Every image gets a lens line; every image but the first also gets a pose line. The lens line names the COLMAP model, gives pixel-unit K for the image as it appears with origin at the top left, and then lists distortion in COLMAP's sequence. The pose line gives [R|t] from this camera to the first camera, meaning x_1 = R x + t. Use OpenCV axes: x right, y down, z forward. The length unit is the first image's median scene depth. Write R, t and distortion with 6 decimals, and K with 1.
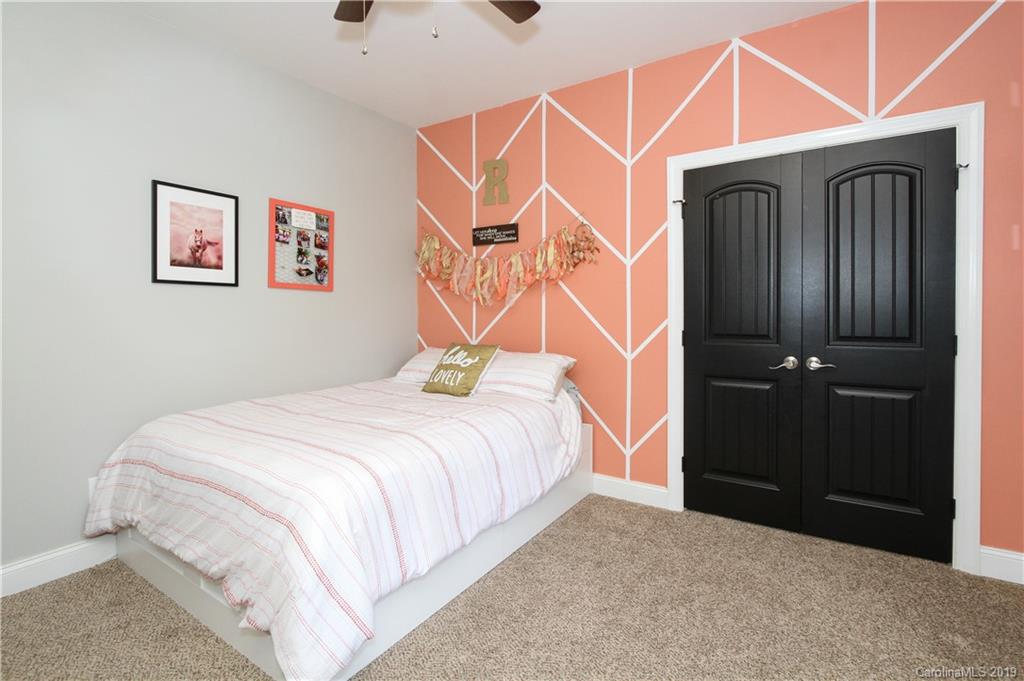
lens RADIAL K [[488.6, 0, 511.8], [0, 488.6, 311.7], [0, 0, 1]] dist [-0.006076, 0.000024]
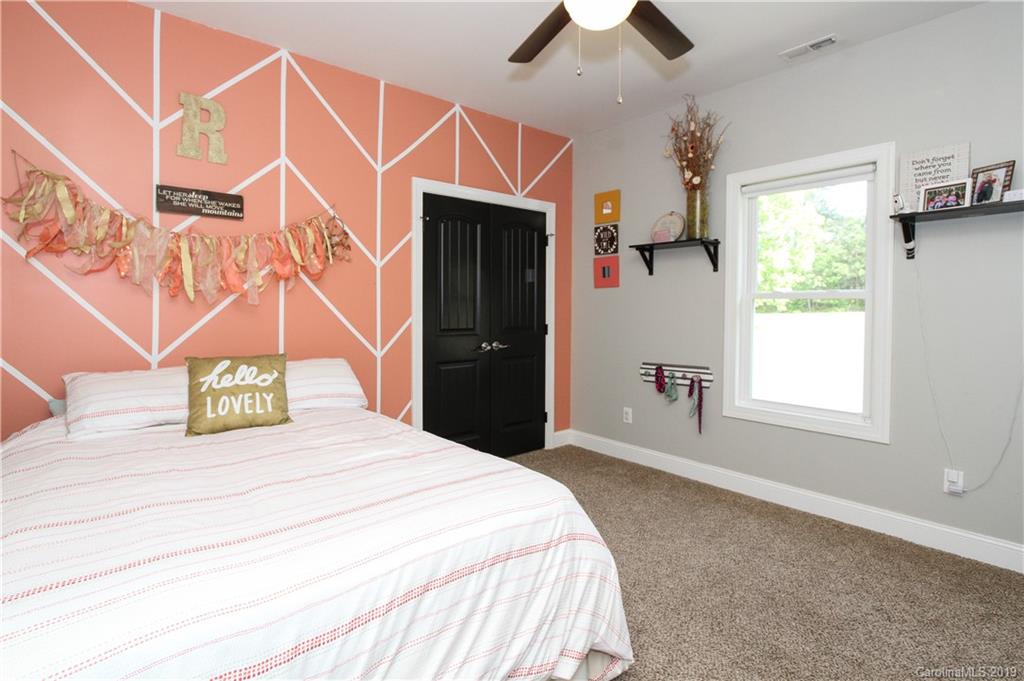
lens RADIAL K [[472.6, 0, 512.4], [0, 472.6, 312.7], [0, 0, 1]] dist [-0.003687, -0.000116]
pose [[0.311222, 0.000452, 0.950337, -0.634371], [0.002432, 0.999996, -0.001272, 0.005408], [-0.950334, 0.002707, 0.311220, 0.412956]]
